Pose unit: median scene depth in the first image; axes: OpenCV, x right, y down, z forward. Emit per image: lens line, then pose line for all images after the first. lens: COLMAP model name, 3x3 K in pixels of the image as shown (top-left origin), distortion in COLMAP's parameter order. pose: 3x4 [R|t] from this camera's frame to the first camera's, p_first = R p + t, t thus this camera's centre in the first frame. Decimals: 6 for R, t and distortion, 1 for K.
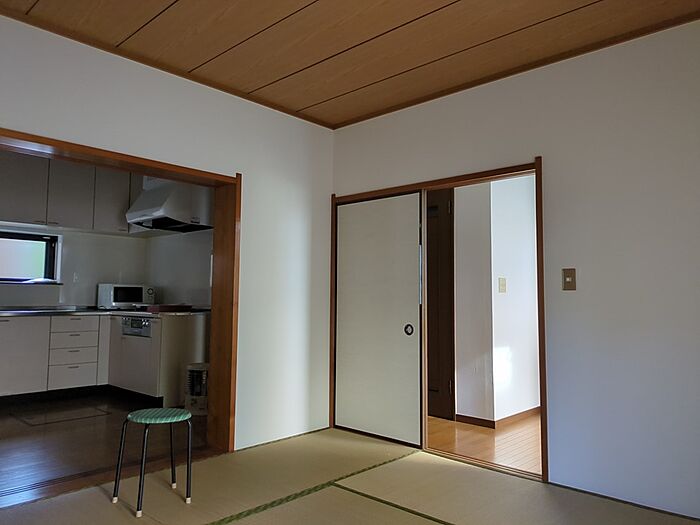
lens RADIAL K [[527.6, 0, 352.9], [0, 527.6, 259.5], [0, 0, 1]] dist [0.018314, -0.014143]
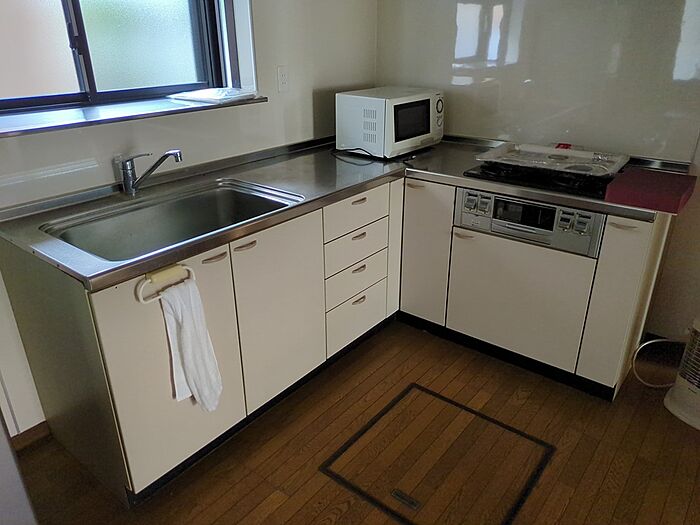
lens RADIAL K [[527.6, 0, 350.4], [0, 527.6, 258.1], [0, 0, 1]] dist [0.018314, -0.014143]
pose [[0.997755, -0.039810, 0.053859, -0.511728], [0.009859, 0.882707, 0.469820, -0.040356], [-0.066245, -0.468234, 0.881118, 0.563391]]
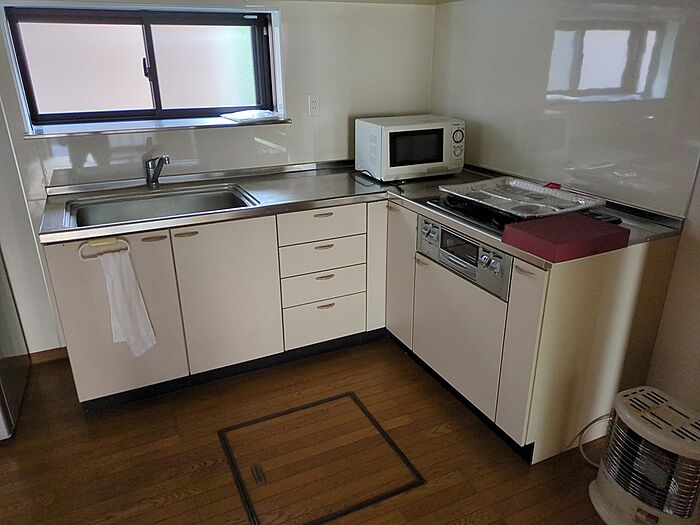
lens RADIAL K [[527.6, 0, 346.1], [0, 527.6, 266.1], [0, 0, 1]] dist [0.018314, -0.014143]
pose [[0.924209, 0.123570, -0.361343, -0.305470], [0.047886, 0.901236, 0.430675, -0.041951], [0.378874, -0.415337, 0.827013, 0.558179]]
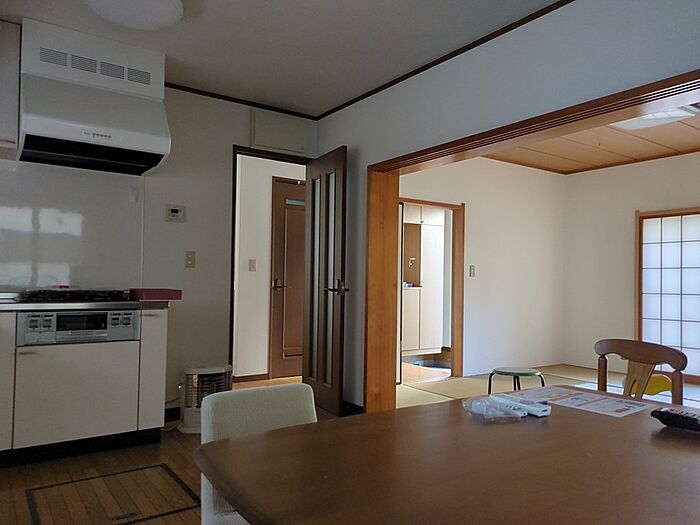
lens RADIAL K [[527.6, 0, 353.5], [0, 527.6, 273.1], [0, 0, 1]] dist [0.018314, -0.014143]
pose [[0.215573, 0.011464, 0.976420, -0.814795], [-0.088903, 0.996009, 0.007934, 0.034490], [-0.972432, -0.088517, 0.215732, 0.537339]]
